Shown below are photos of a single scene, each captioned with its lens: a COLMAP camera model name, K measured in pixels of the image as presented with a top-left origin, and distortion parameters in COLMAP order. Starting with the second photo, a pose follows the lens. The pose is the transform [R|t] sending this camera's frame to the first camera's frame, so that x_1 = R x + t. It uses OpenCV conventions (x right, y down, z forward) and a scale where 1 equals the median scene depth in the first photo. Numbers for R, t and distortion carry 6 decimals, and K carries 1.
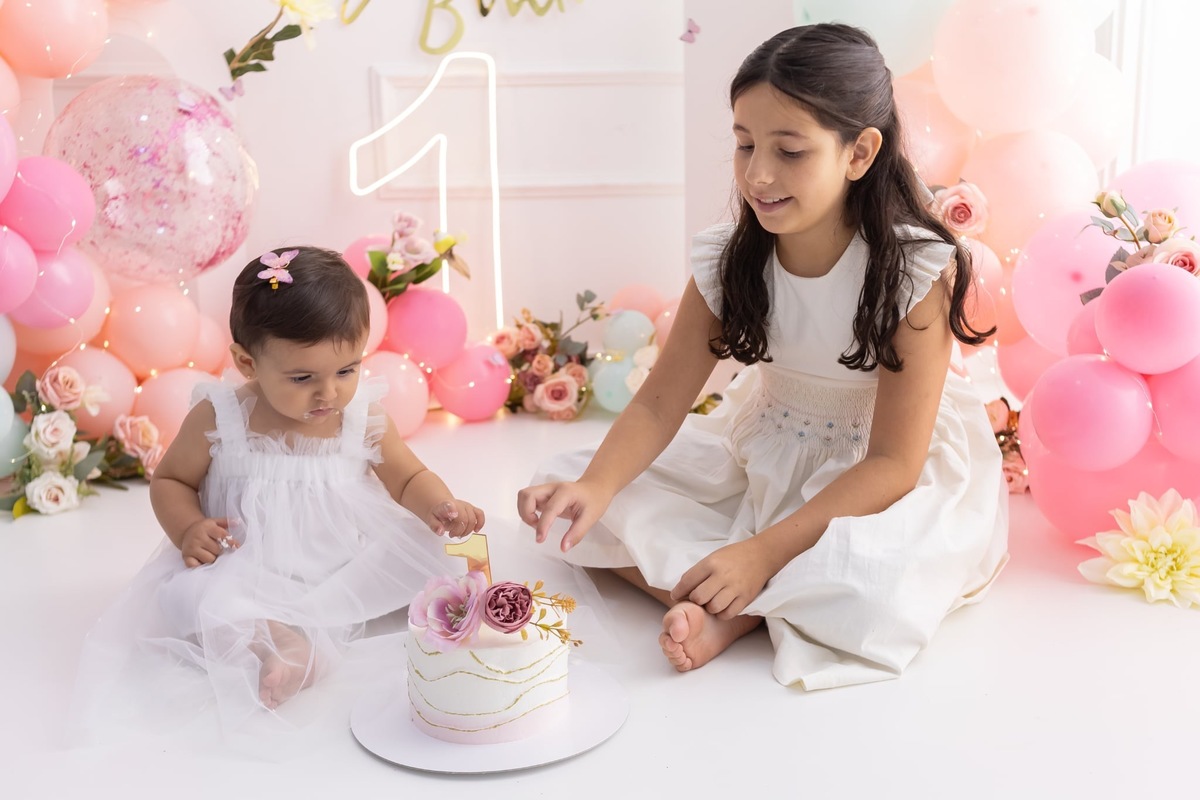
lens RADIAL K [[1272.6, 0, 618.9], [0, 1272.6, 391.9], [0, 0, 1]] dist [0.026808, 0.000000]
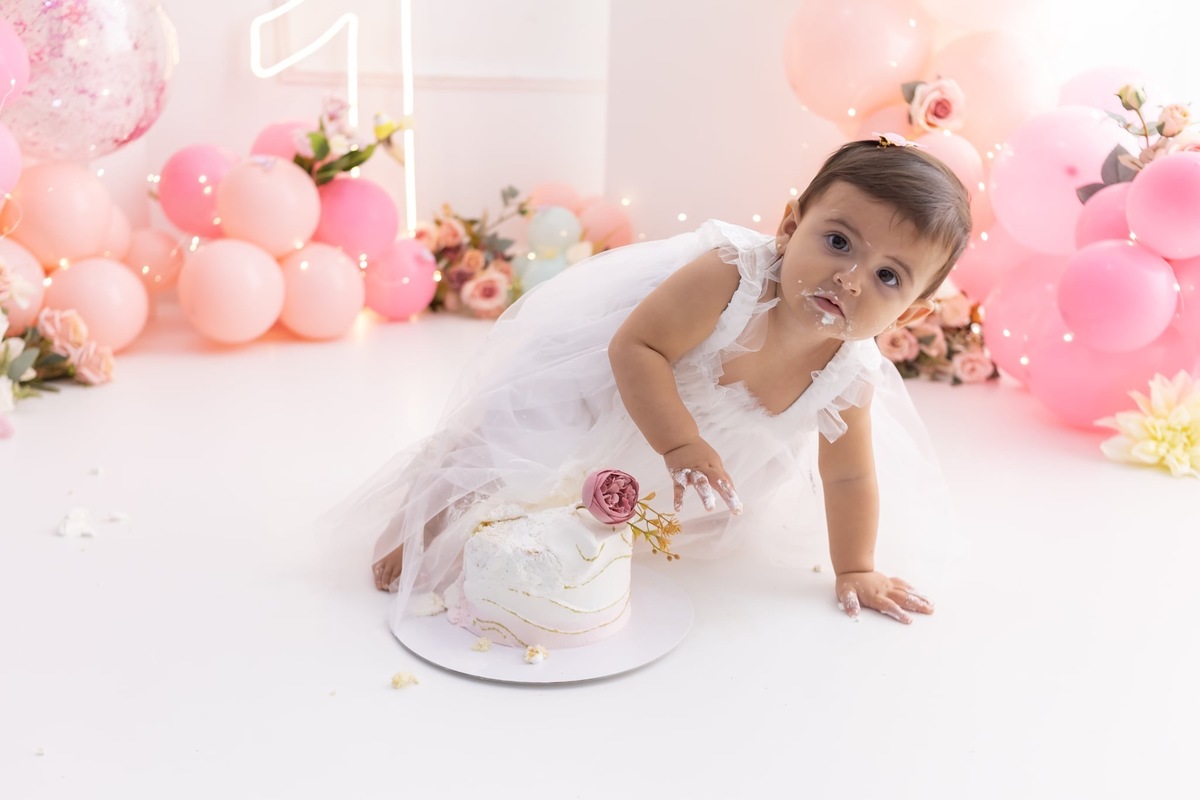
lens RADIAL K [[1204.7, 0, 603.4], [0, 1204.7, 395.0], [0, 0, 1]] dist [0.012859, 0.000000]
pose [[0.975273, -0.014638, 0.220520, -0.174470], [-0.000088, 0.997778, 0.066623, 0.019857], [-0.221006, -0.064995, 0.973104, 0.086568]]
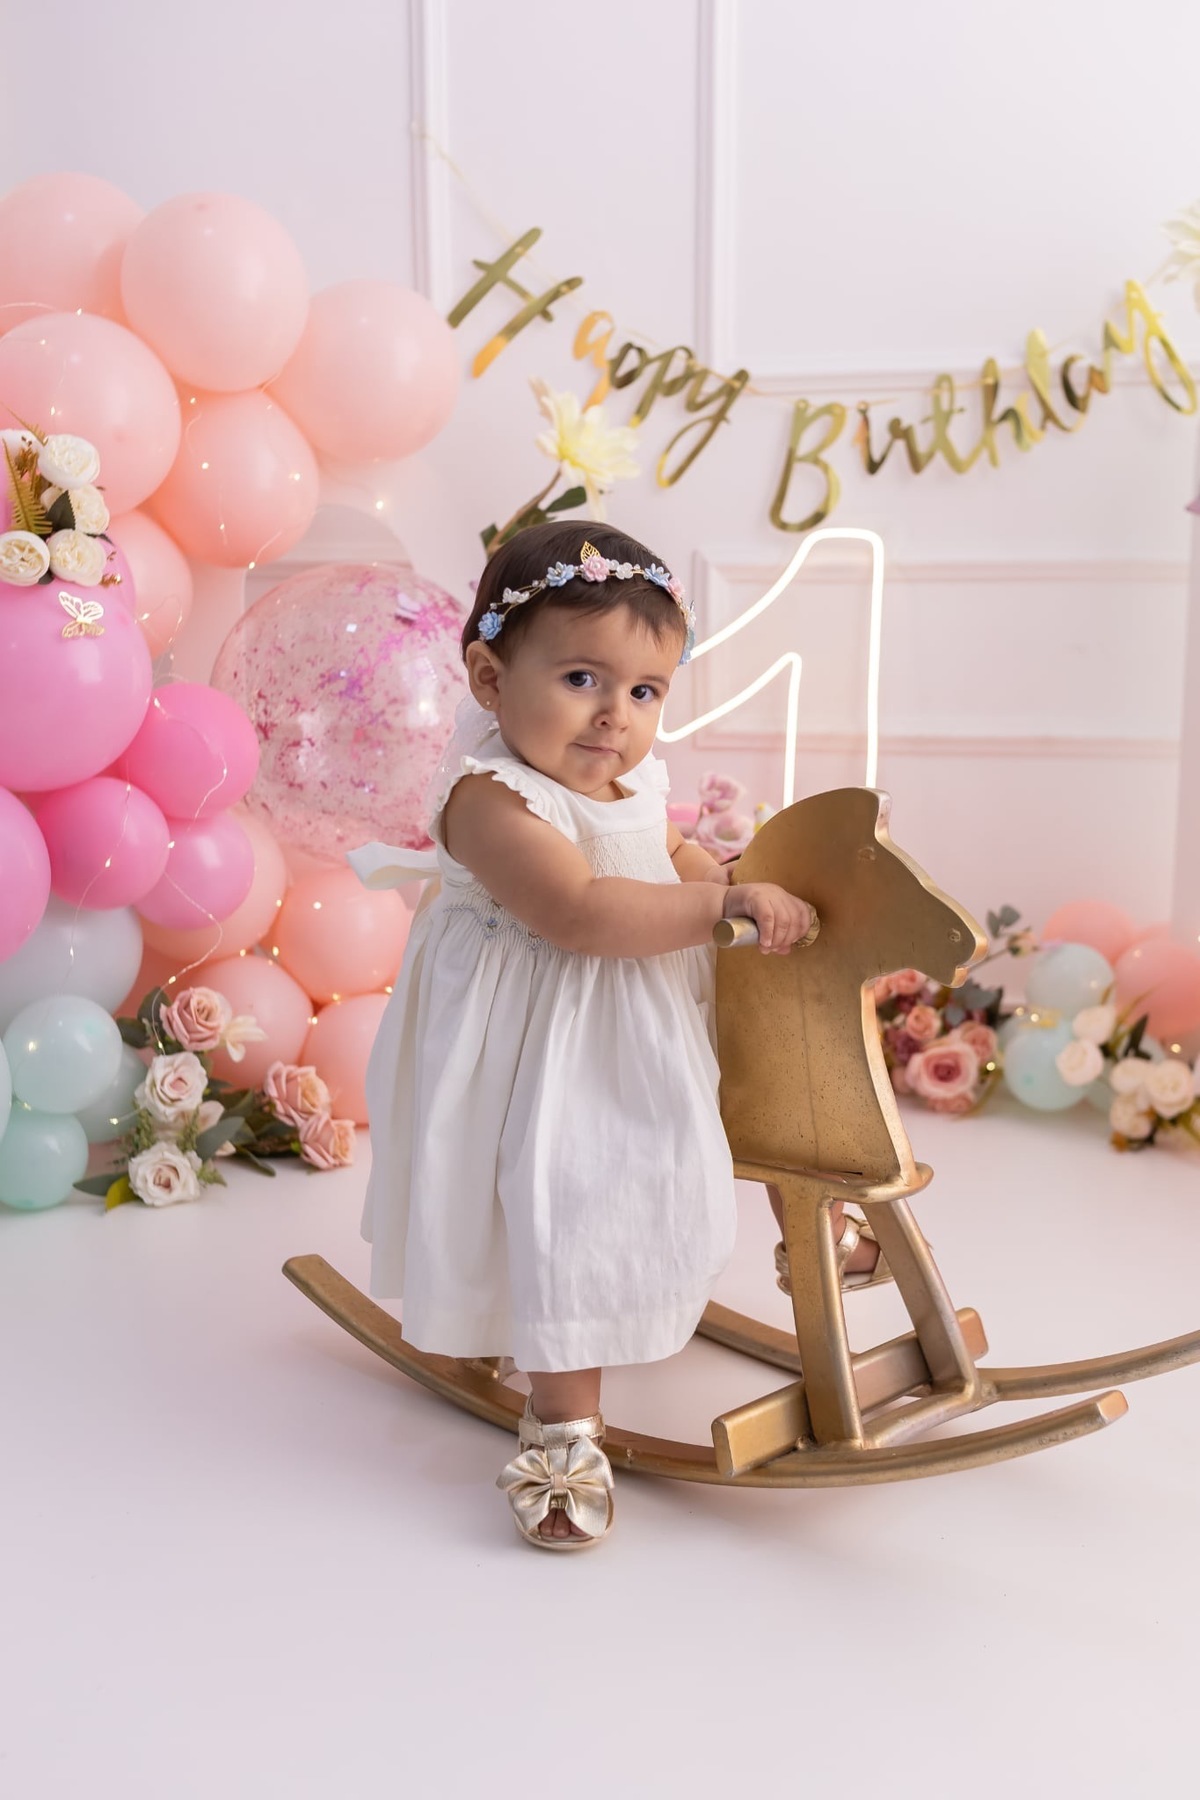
lens RADIAL K [[1807.1, 0, 608.3], [0, 1807.1, 882.9], [0, 0, 1]] dist [0.012859, 0.000000]
pose [[0.959663, 0.058481, -0.275003, 0.033538], [-0.073053, 0.996399, -0.043040, -0.042305], [0.271495, 0.061393, 0.960480, 0.105090]]
